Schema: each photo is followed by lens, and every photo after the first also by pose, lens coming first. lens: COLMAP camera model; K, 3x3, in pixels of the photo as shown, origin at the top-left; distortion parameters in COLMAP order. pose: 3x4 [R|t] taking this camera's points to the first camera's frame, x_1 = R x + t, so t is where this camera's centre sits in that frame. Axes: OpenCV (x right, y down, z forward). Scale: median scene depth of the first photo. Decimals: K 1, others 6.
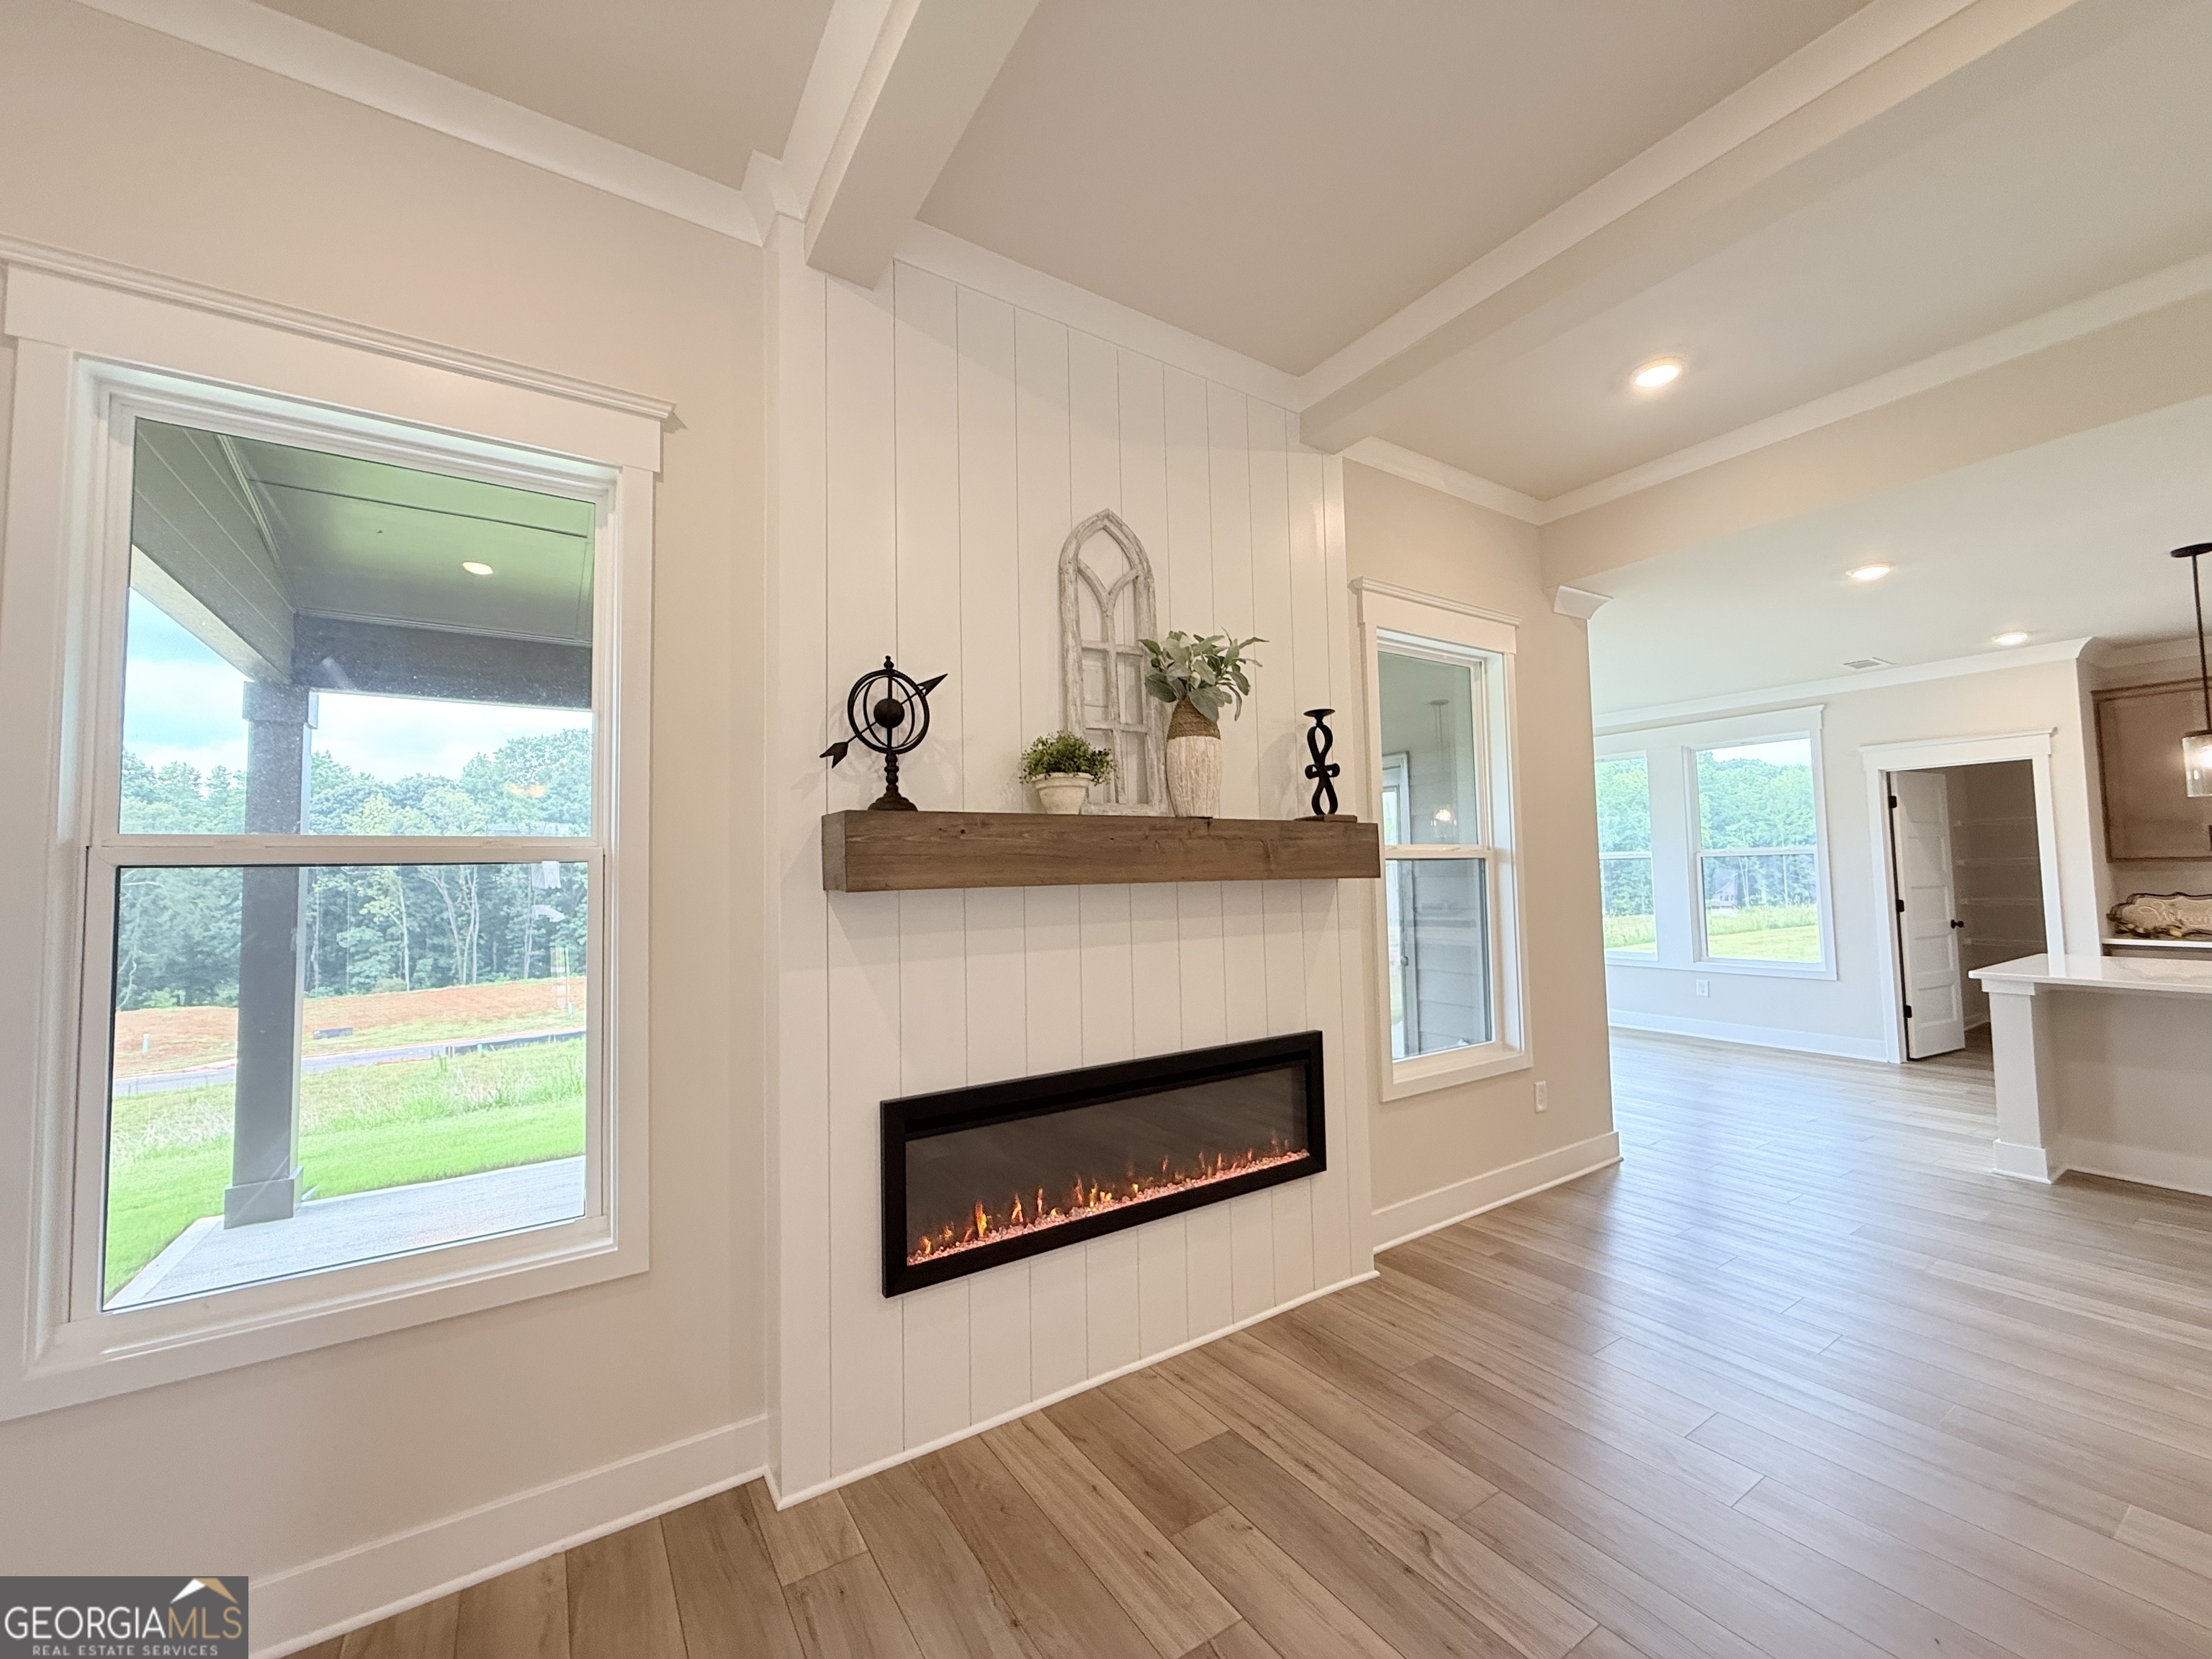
lens RADIAL K [[882.2, 0, 1099.9], [0, 882.2, 826.3], [0, 0, 1]] dist [-0.002283, 0.000693]
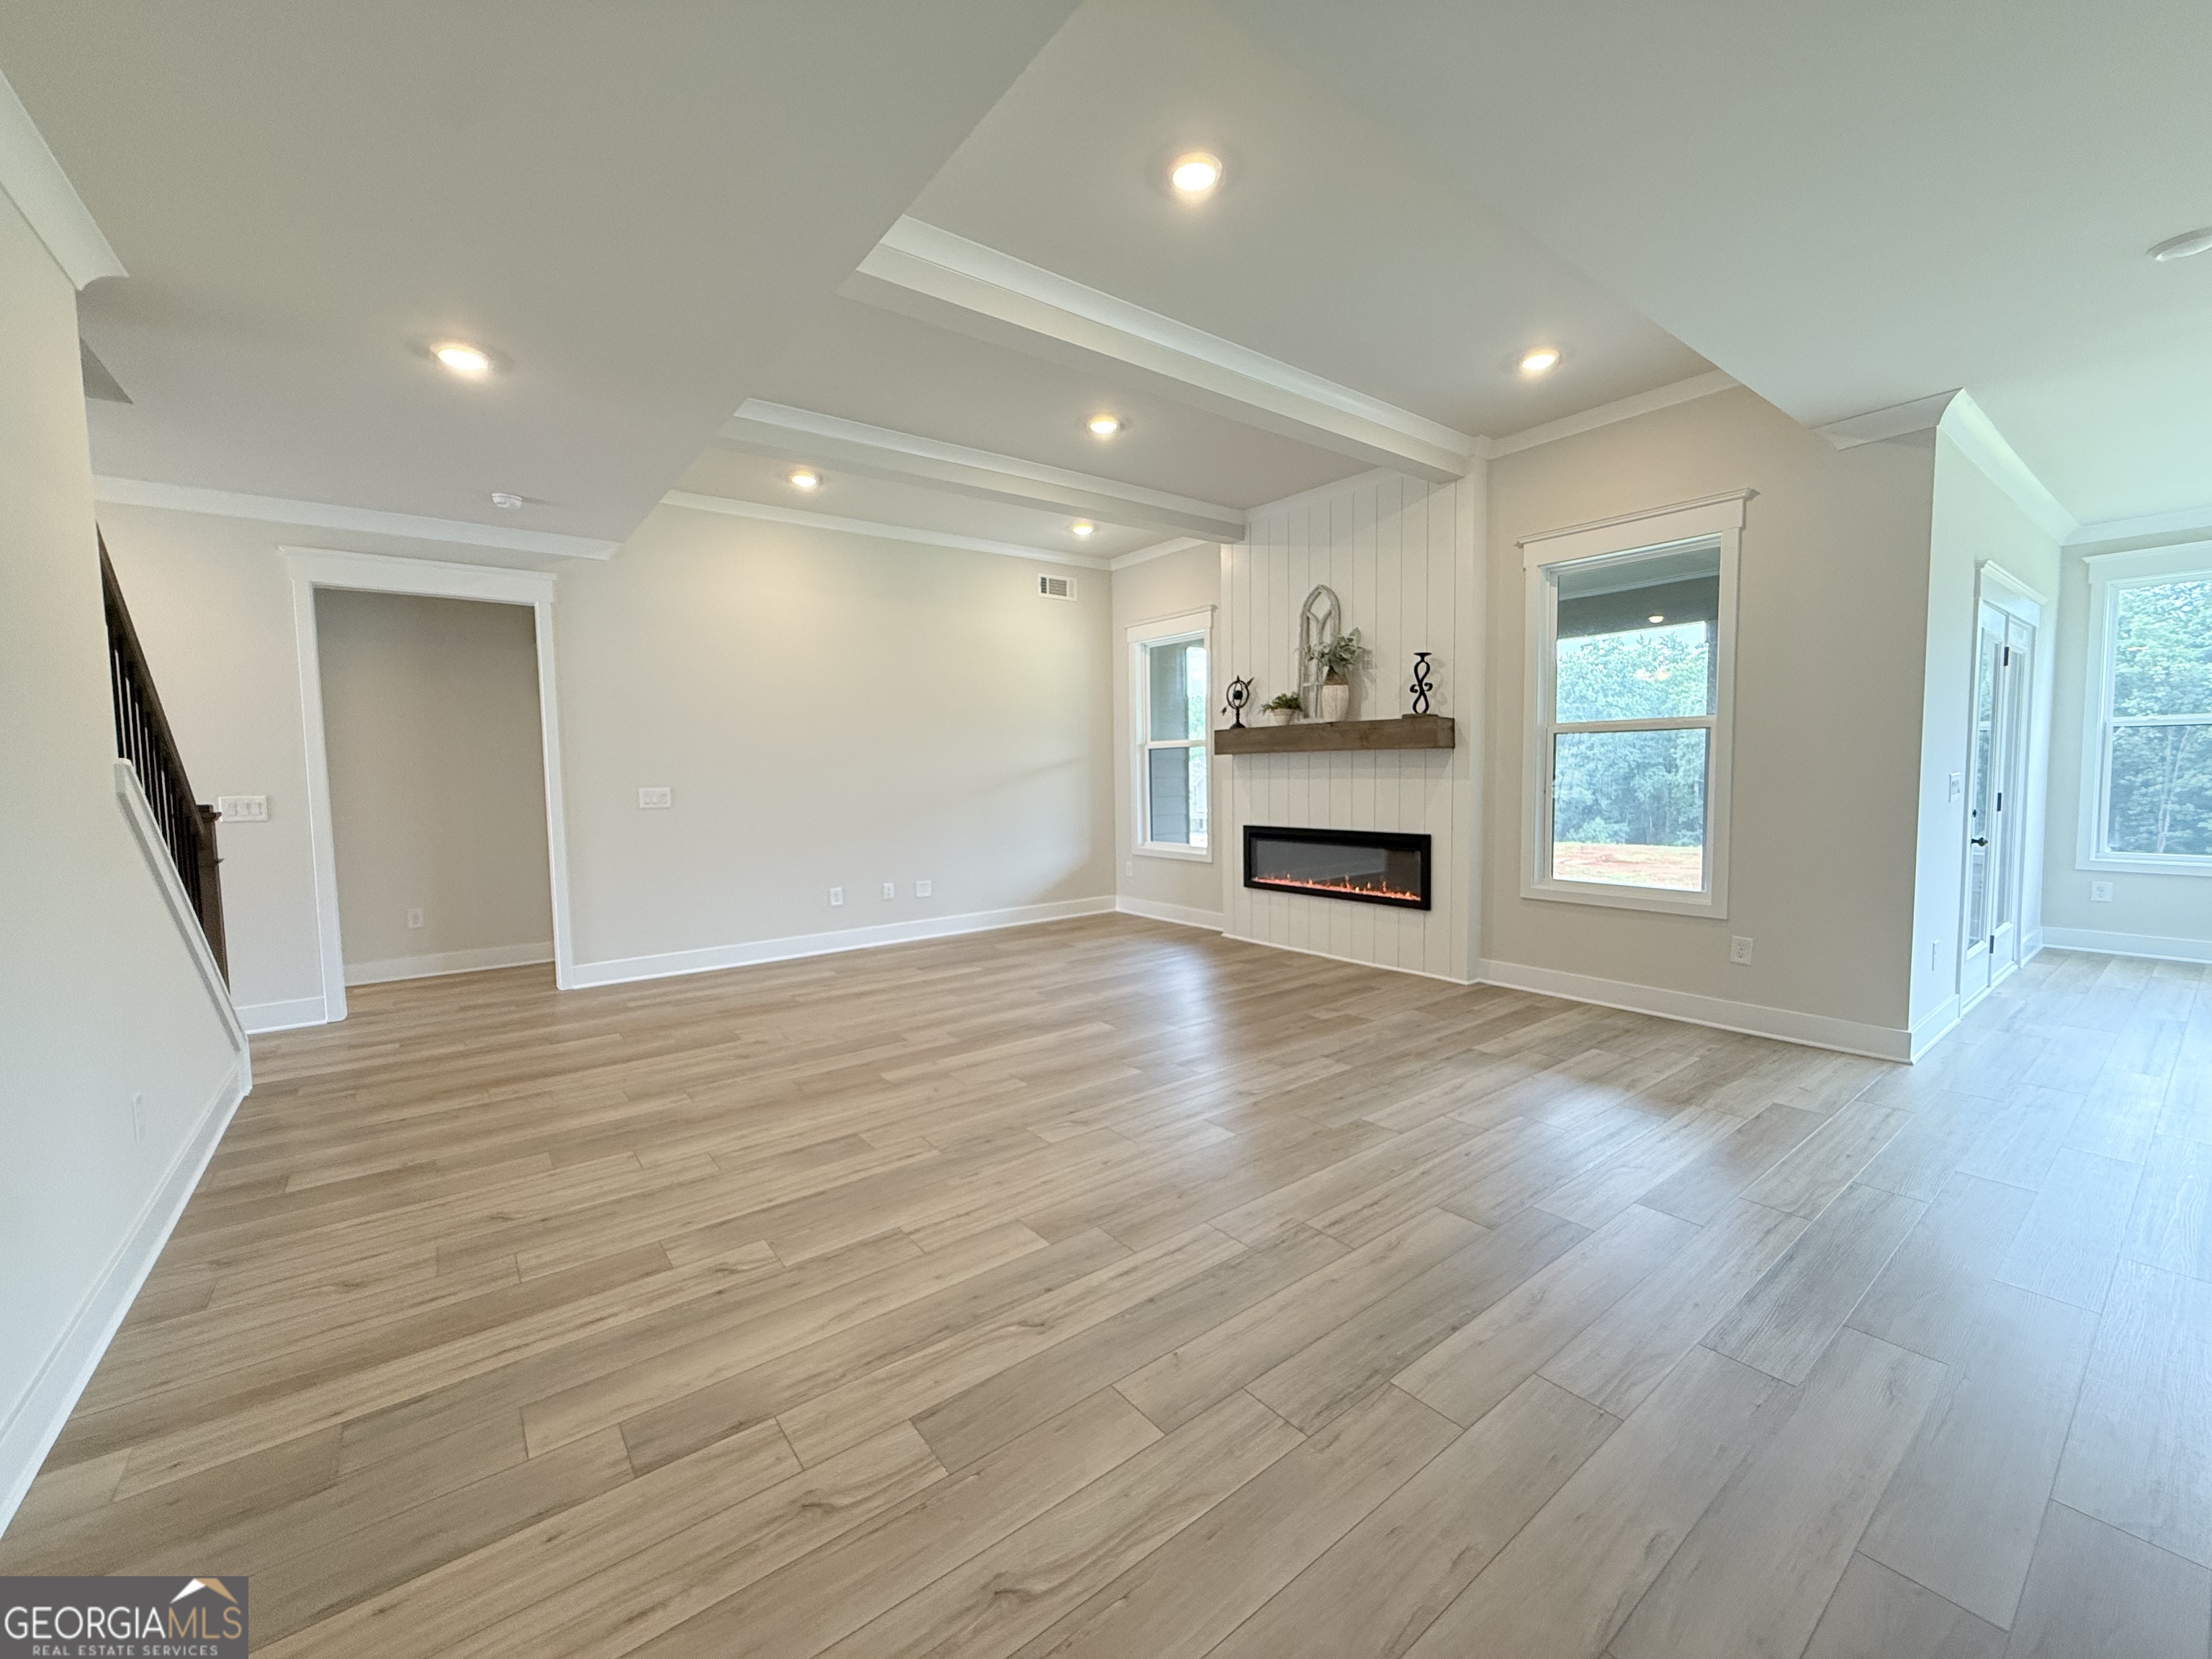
lens RADIAL K [[882.2, 0, 1100.5], [0, 882.2, 823.1], [0, 0, 1]] dist [-0.002283, 0.000693]
pose [[0.074808, 0.080348, -0.993956, 1.998943], [0.071017, 0.993788, 0.085680, 0.009671], [0.994666, -0.076998, 0.068637, 0.222826]]
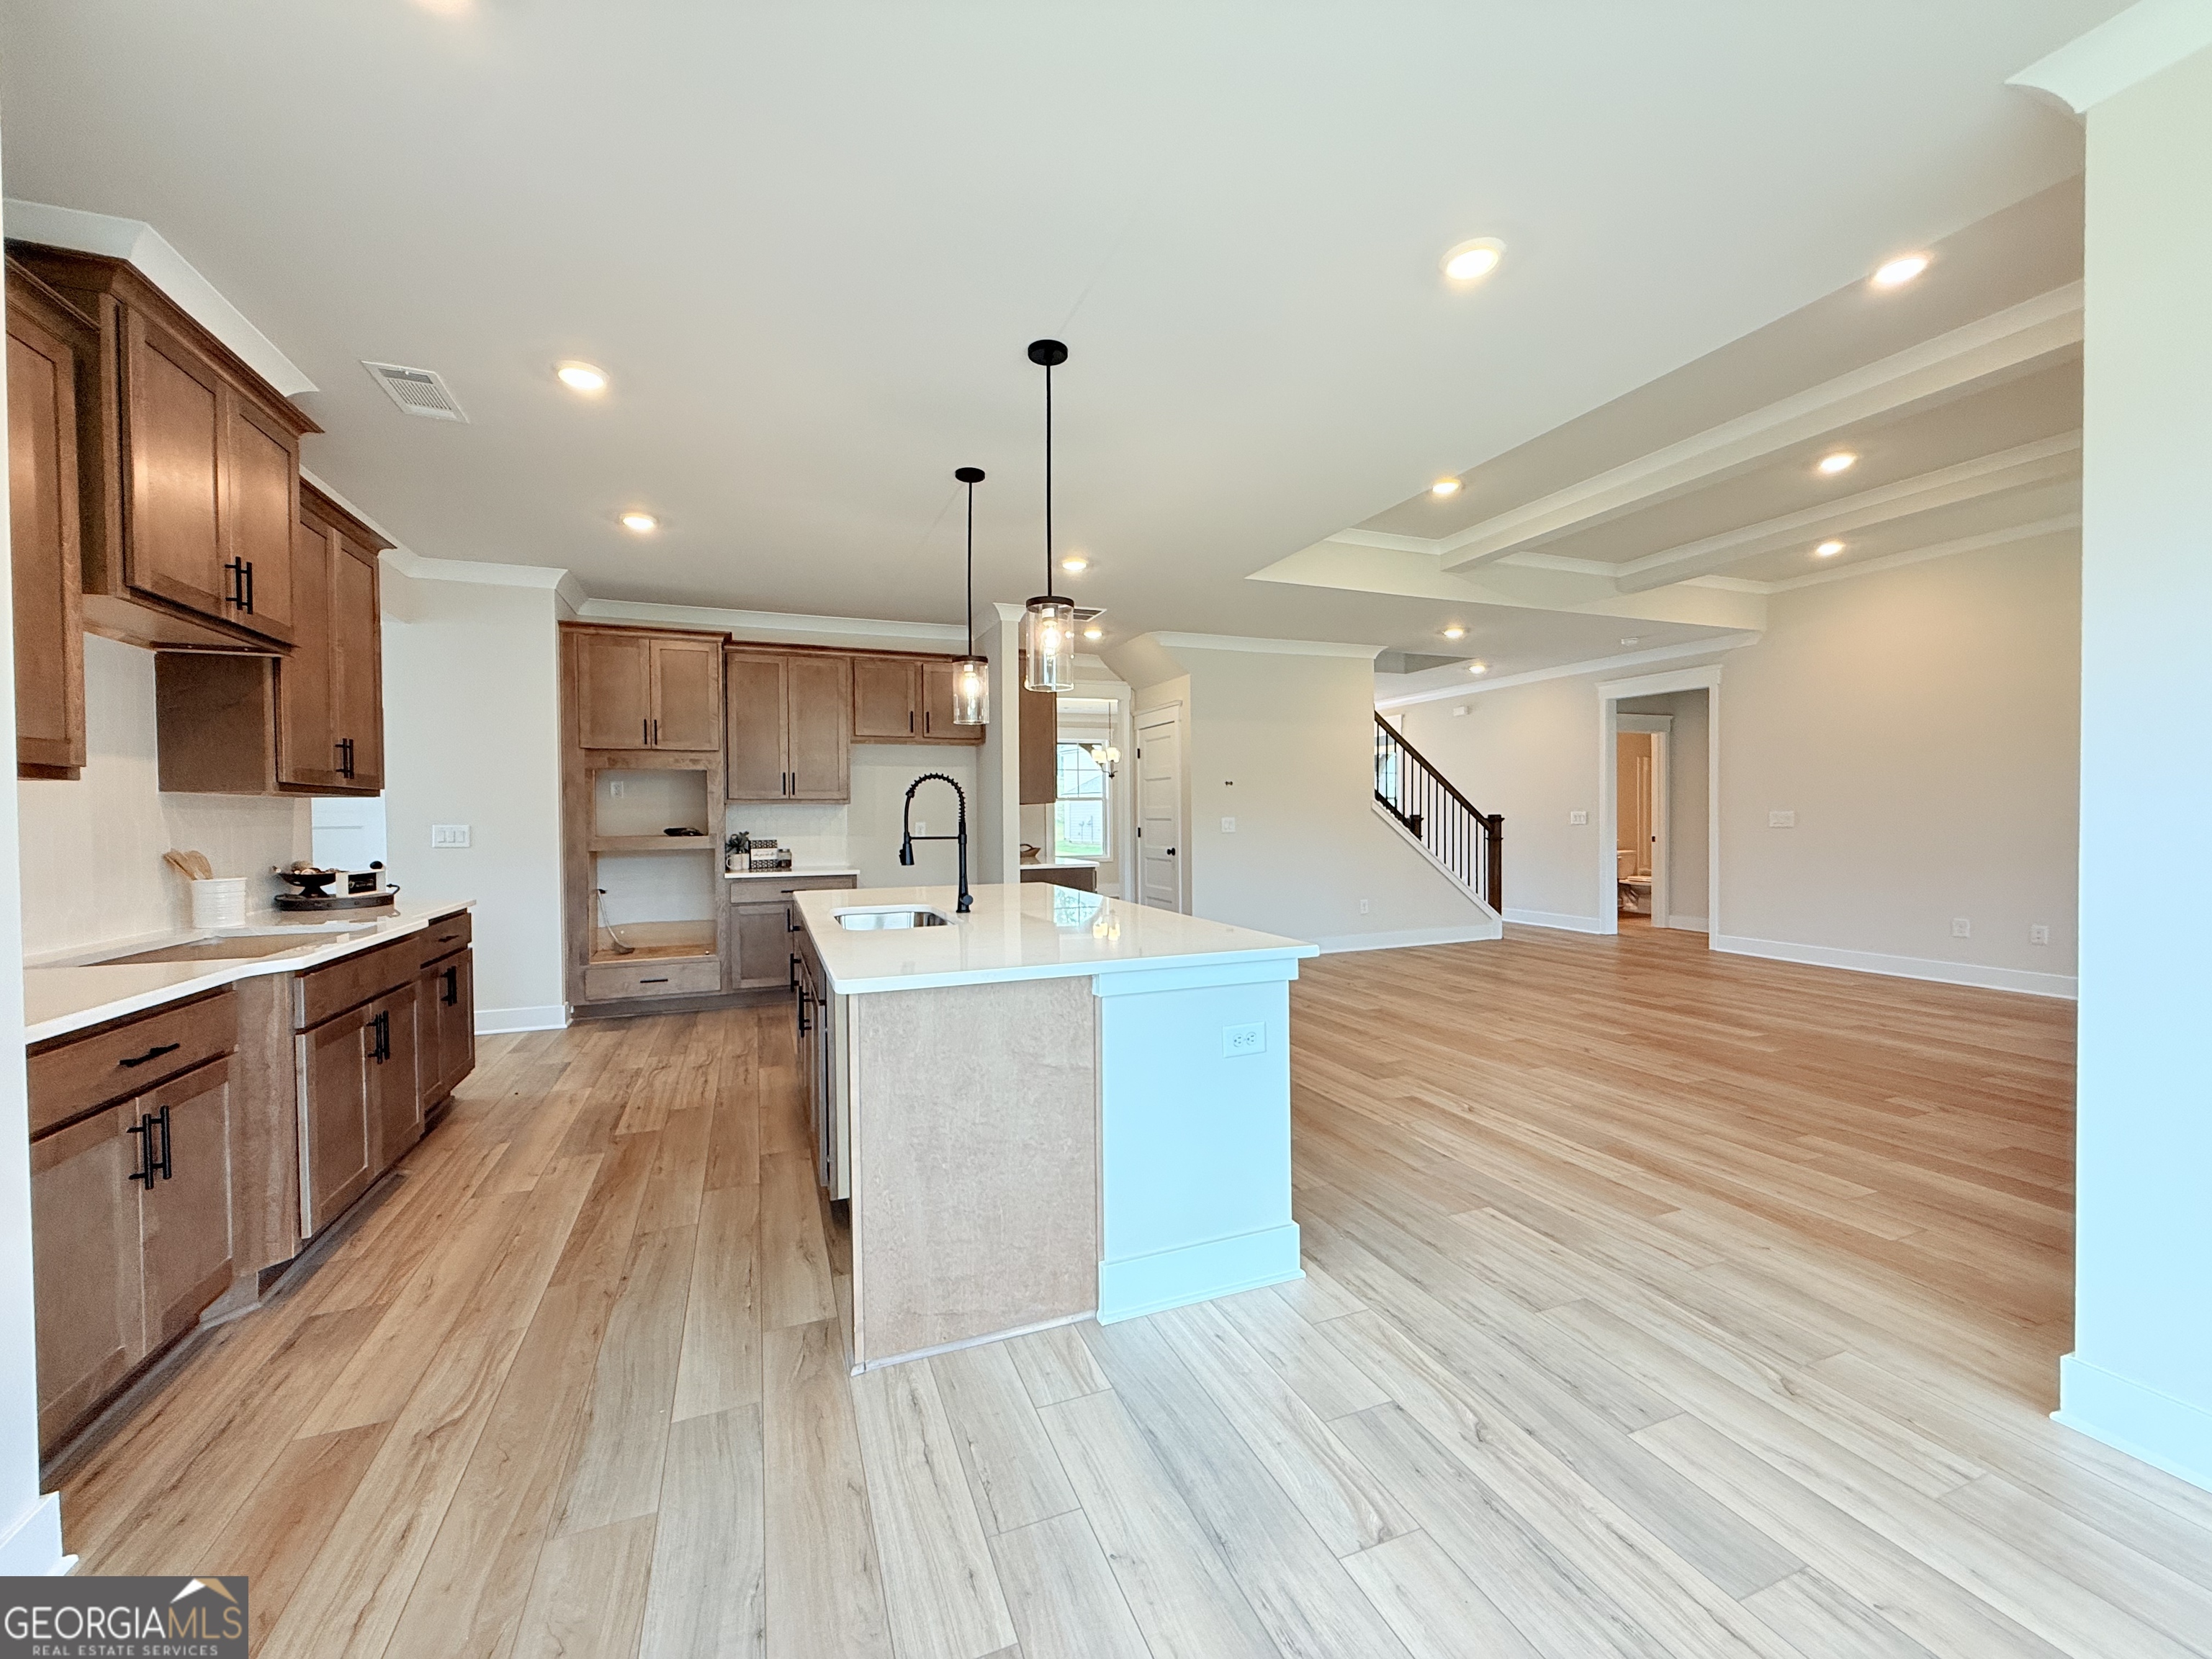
lens RADIAL K [[882.2, 0, 1100.9], [0, 882.2, 829.7], [0, 0, 1]] dist [-0.002283, 0.000693]
pose [[-0.979766, 0.024794, 0.198604, 1.377473], [0.017174, 0.999052, -0.039998, 0.147320], [-0.199408, -0.035778, -0.979263, 2.194412]]
